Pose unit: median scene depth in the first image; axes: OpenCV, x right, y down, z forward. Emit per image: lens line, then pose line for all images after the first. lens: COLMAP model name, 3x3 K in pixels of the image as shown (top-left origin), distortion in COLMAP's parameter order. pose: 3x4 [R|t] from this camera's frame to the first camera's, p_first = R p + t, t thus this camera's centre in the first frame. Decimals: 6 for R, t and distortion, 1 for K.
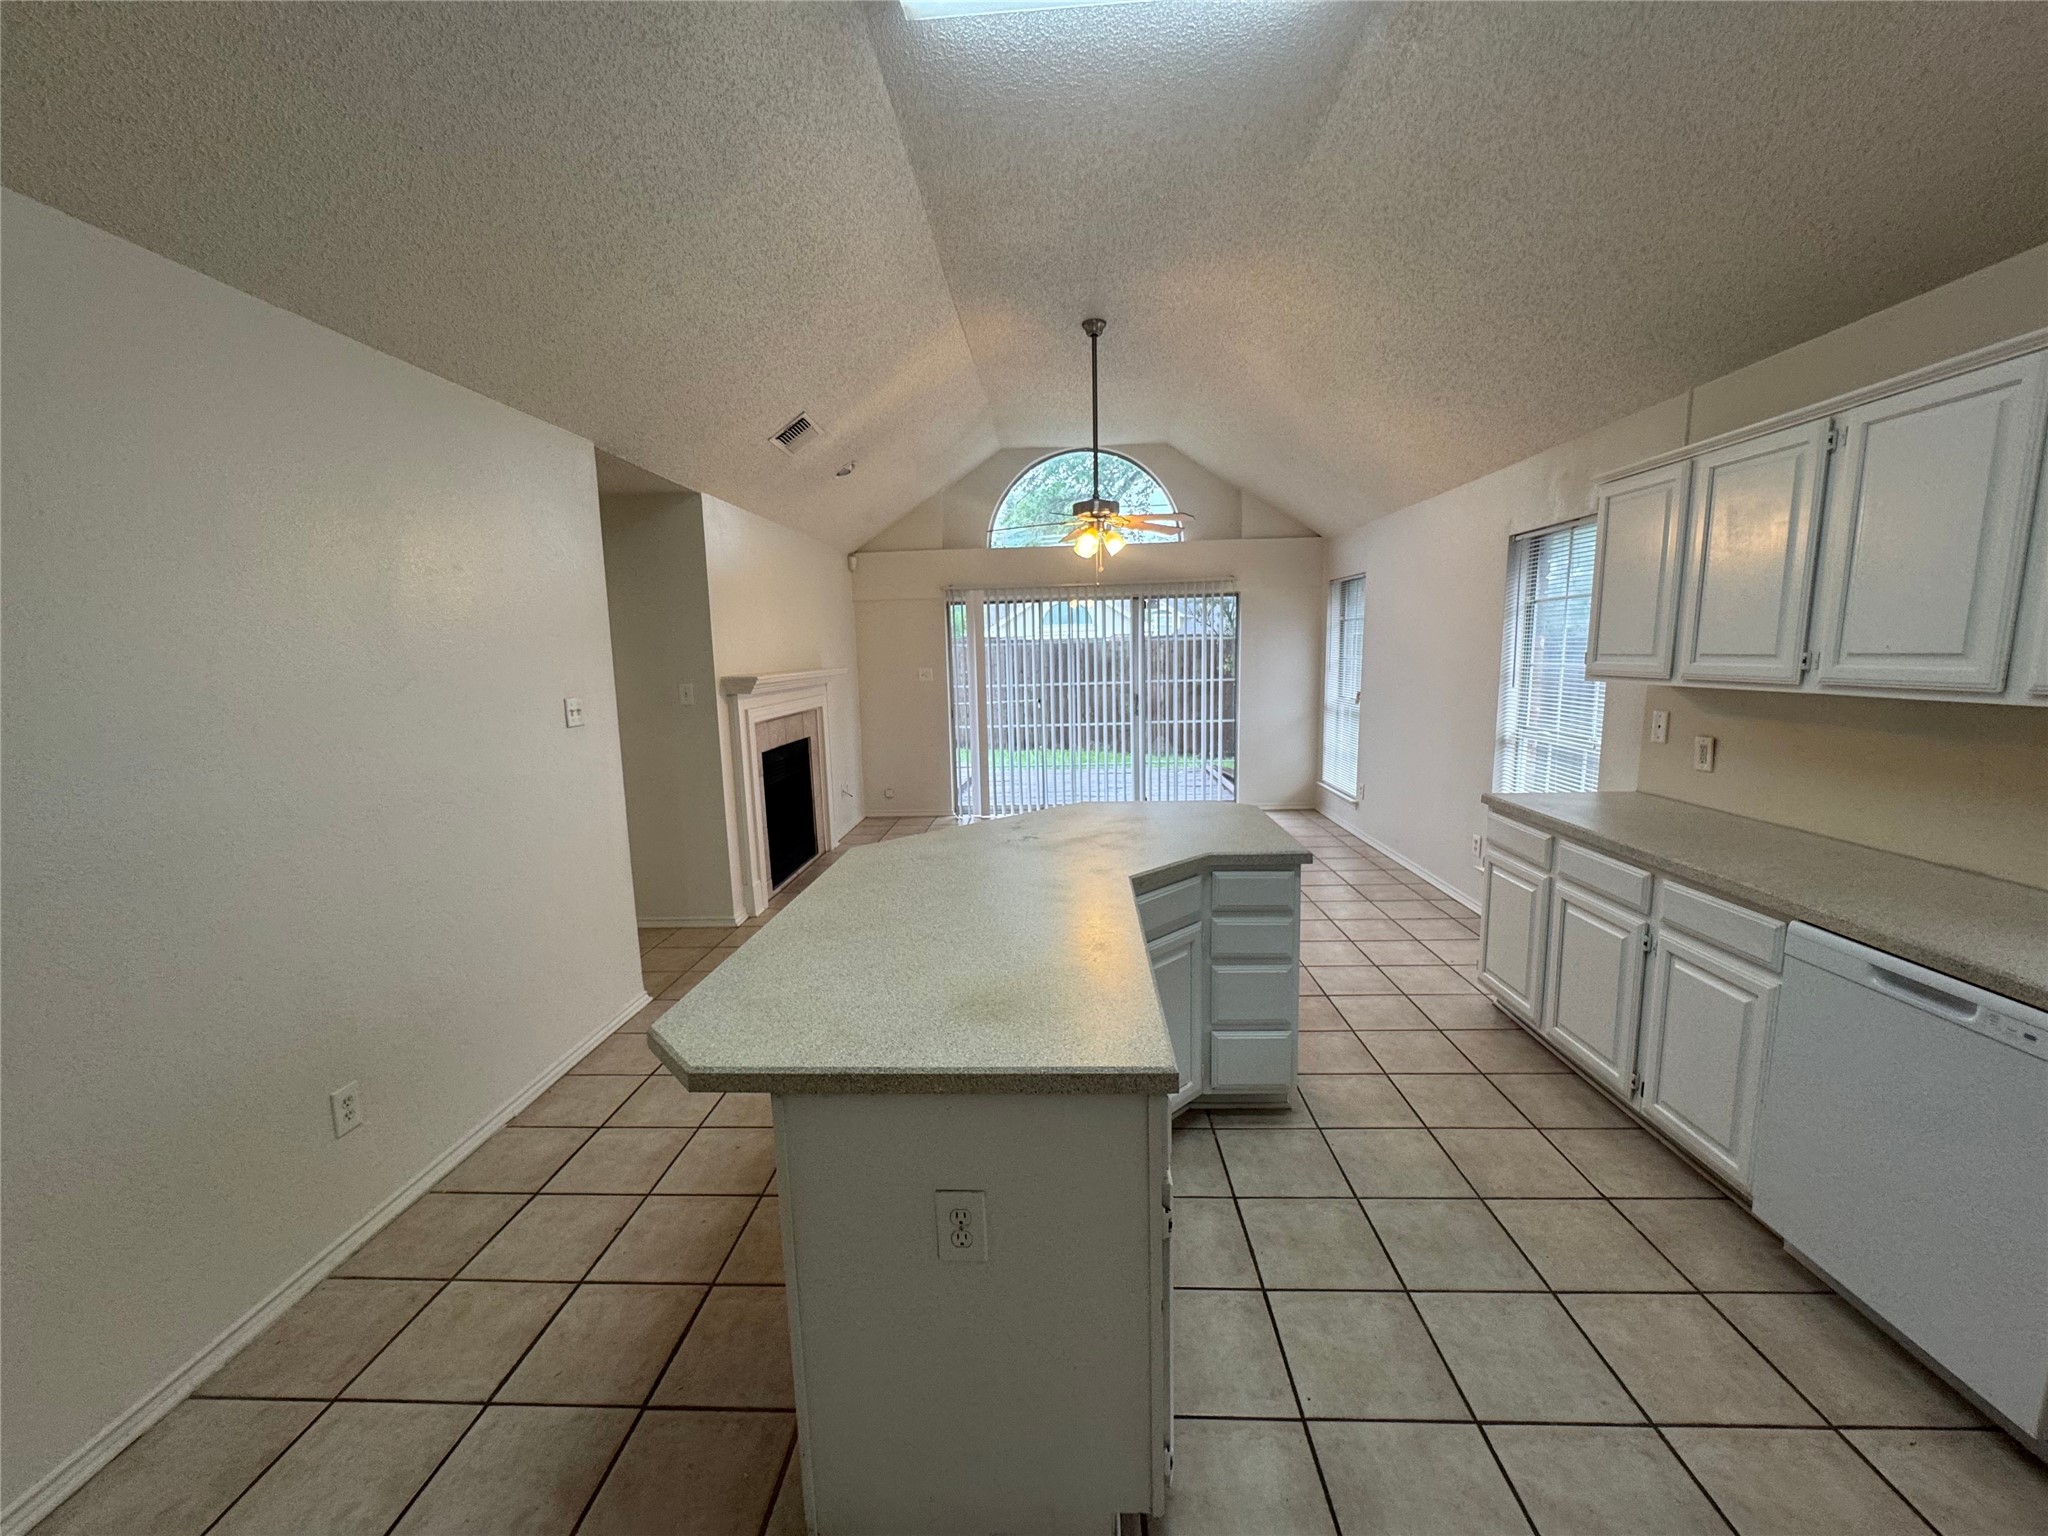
lens RADIAL K [[820.1, 0, 1110.0], [0, 820.1, 802.0], [0, 0, 1]] dist [-0.029555, -0.000024]
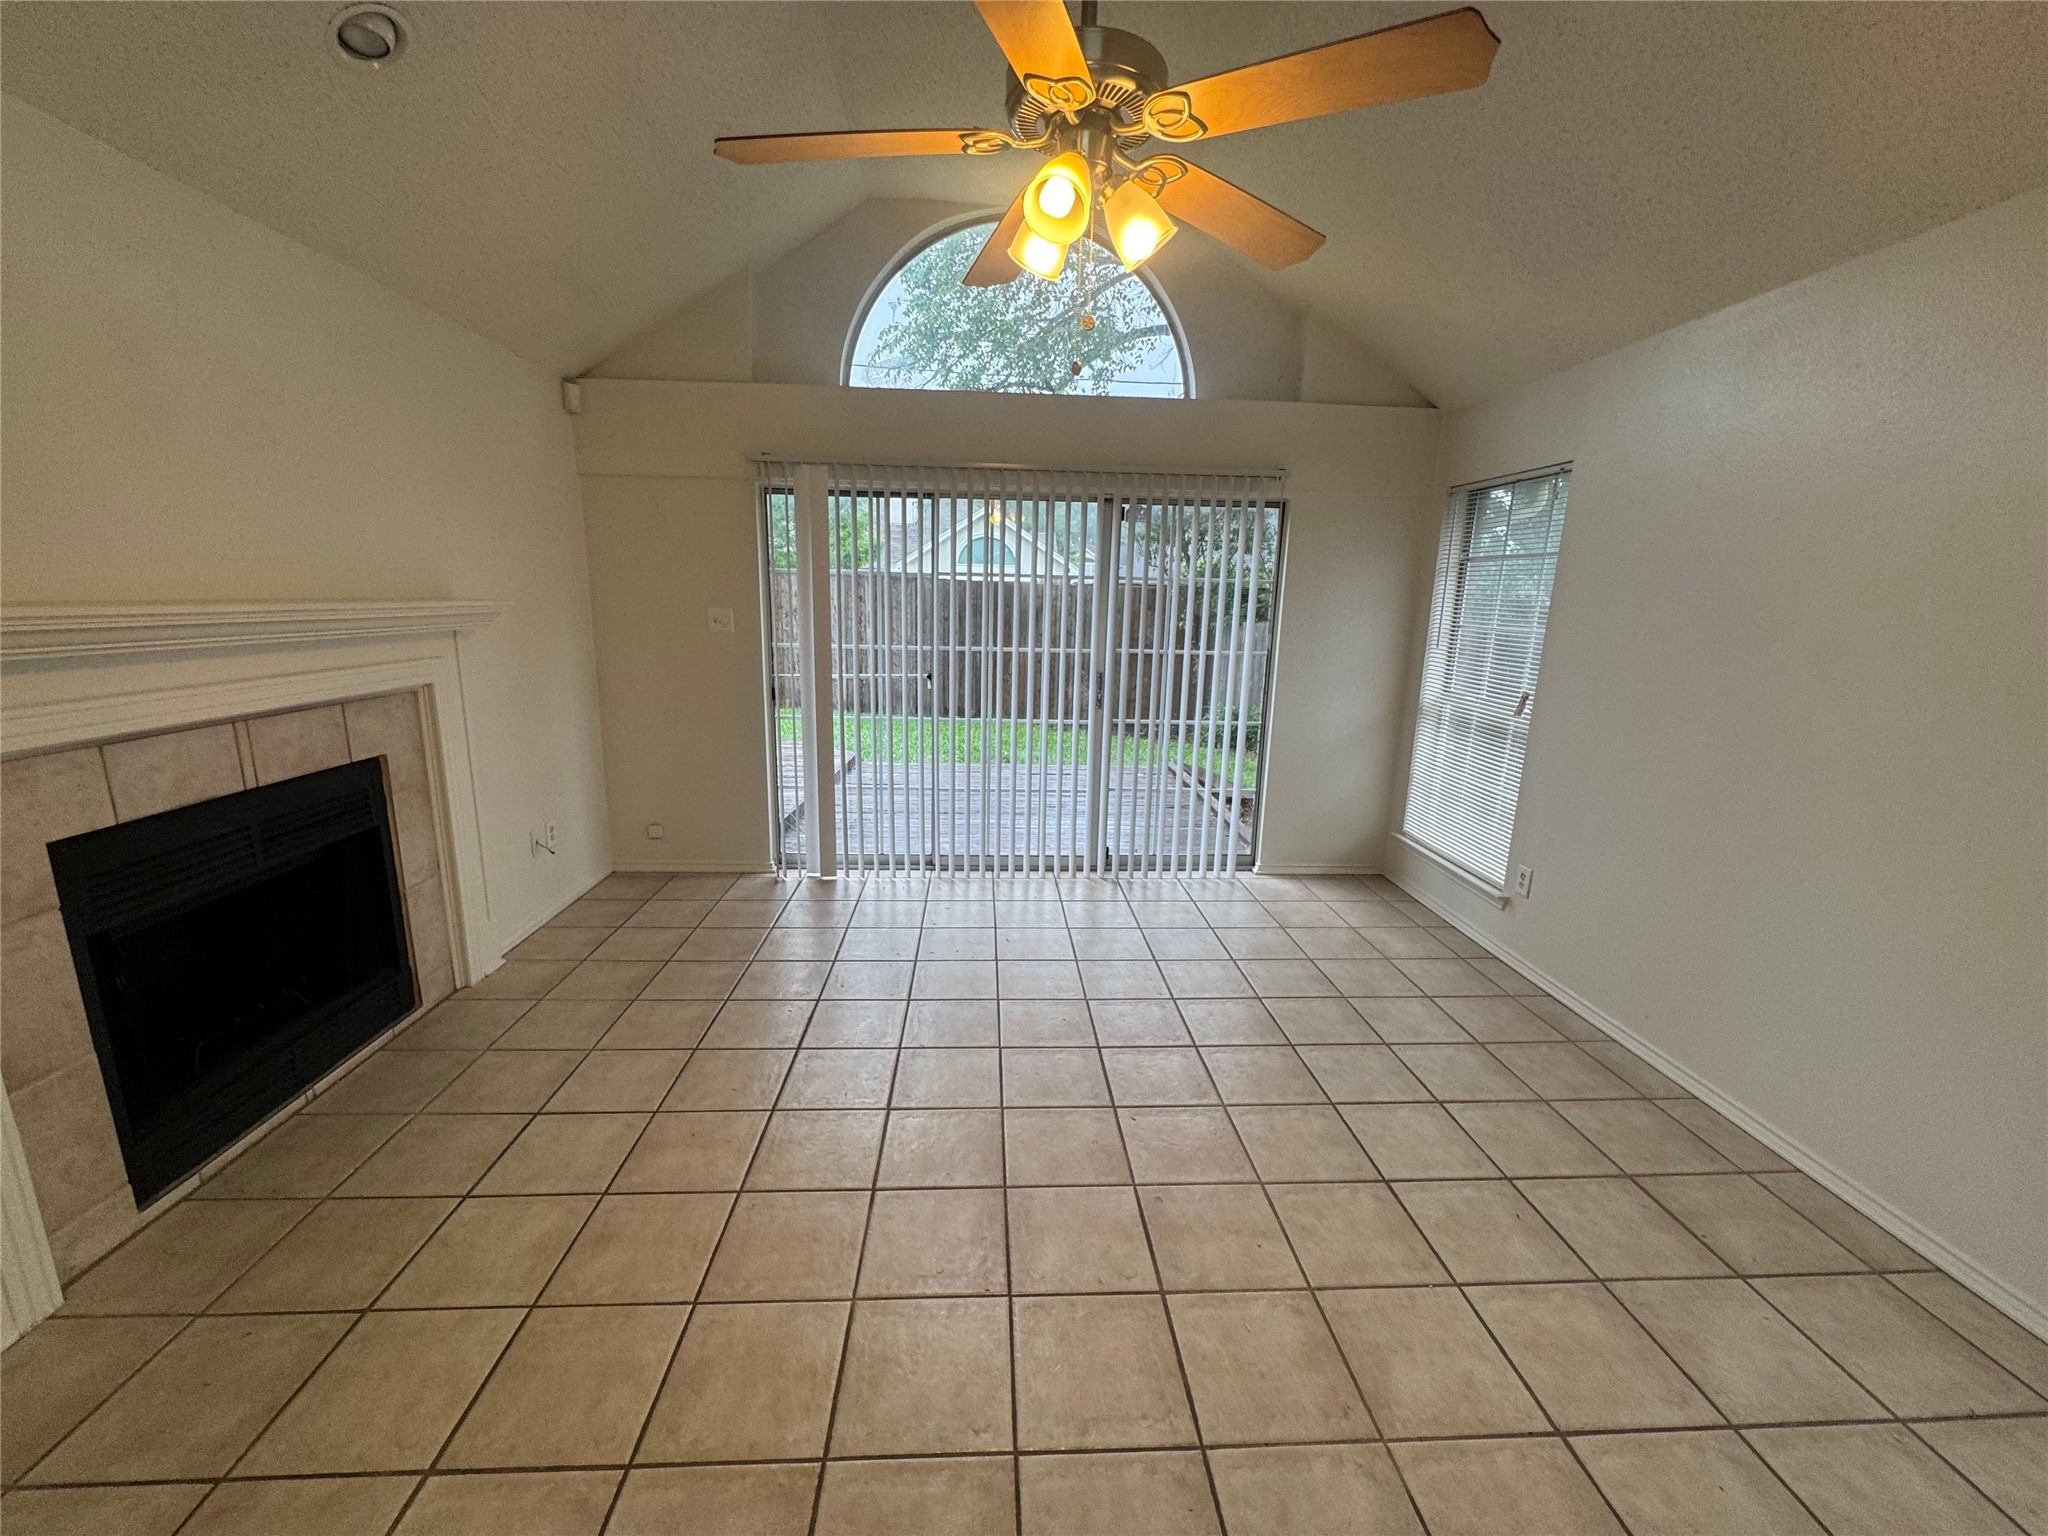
lens RADIAL K [[819.0, 0, 1025.9], [0, 819.0, 769.5], [0, 0, 1]] dist [-0.001436, -0.000245]
pose [[0.998862, 0.045893, 0.013014, -0.023855], [-0.046294, 0.998401, 0.032427, -0.080509], [-0.011506, -0.032992, 0.999389, 0.431944]]
